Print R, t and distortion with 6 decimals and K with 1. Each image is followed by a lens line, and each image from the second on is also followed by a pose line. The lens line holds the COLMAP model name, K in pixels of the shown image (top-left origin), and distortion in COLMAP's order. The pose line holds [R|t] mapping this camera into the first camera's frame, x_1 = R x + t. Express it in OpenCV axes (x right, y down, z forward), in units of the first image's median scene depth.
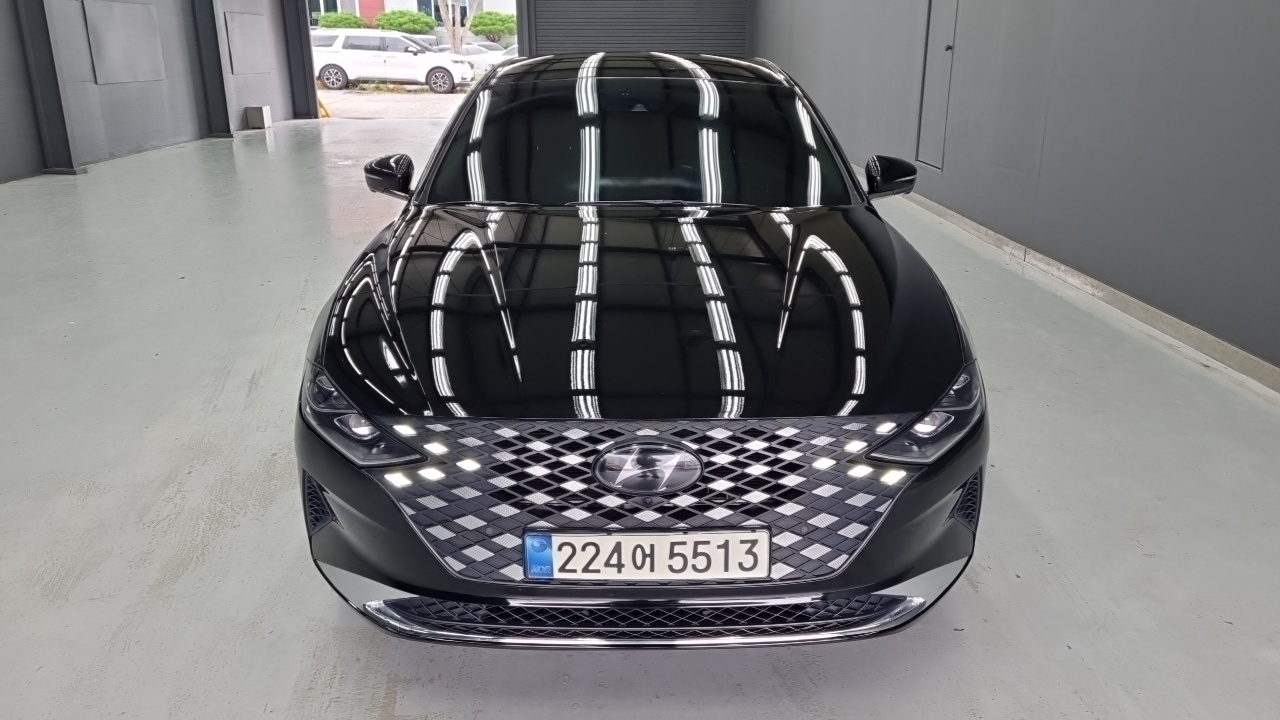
lens RADIAL K [[972.7, 0, 650.3], [0, 972.7, 369.9], [0, 0, 1]] dist [0.050165, -0.023487]
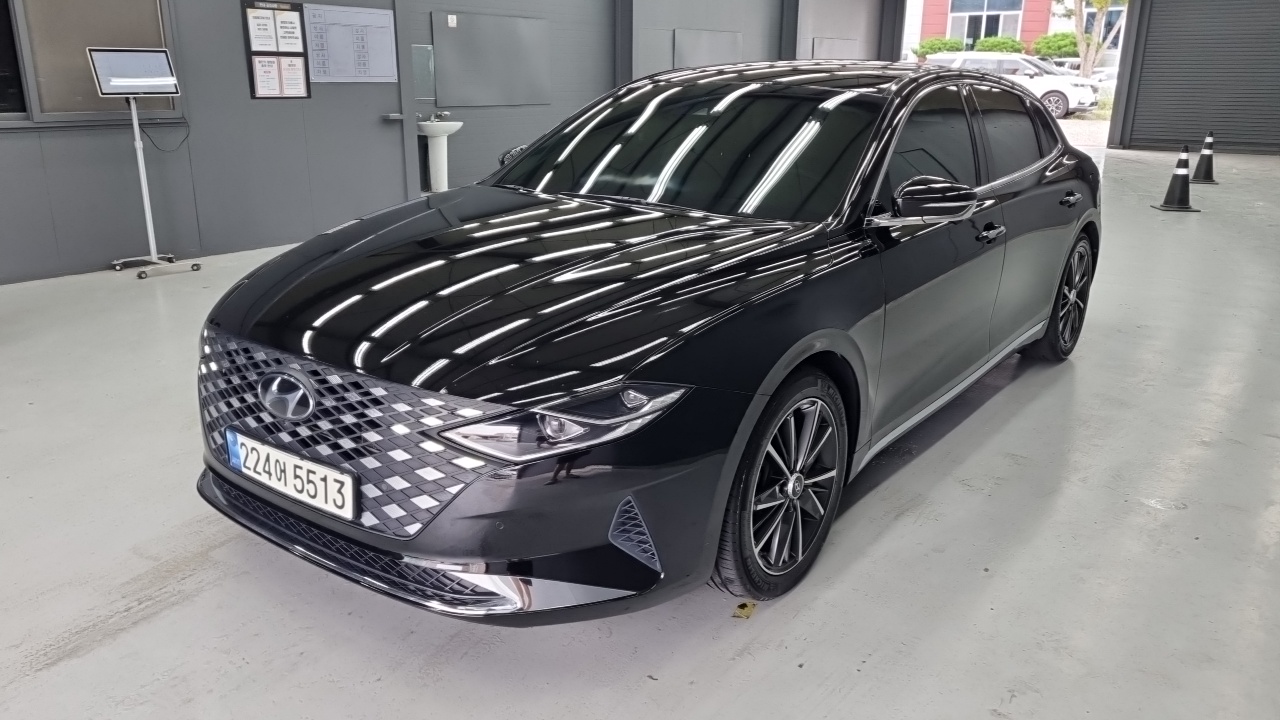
lens RADIAL K [[972.7, 0, 630.4], [0, 972.7, 372.5], [0, 0, 1]] dist [0.050165, -0.023487]
pose [[0.781657, 0.192467, -0.593270, 0.993665], [-0.205317, 0.977584, 0.046632, -0.064639], [0.588946, 0.085358, 0.803652, 0.293164]]
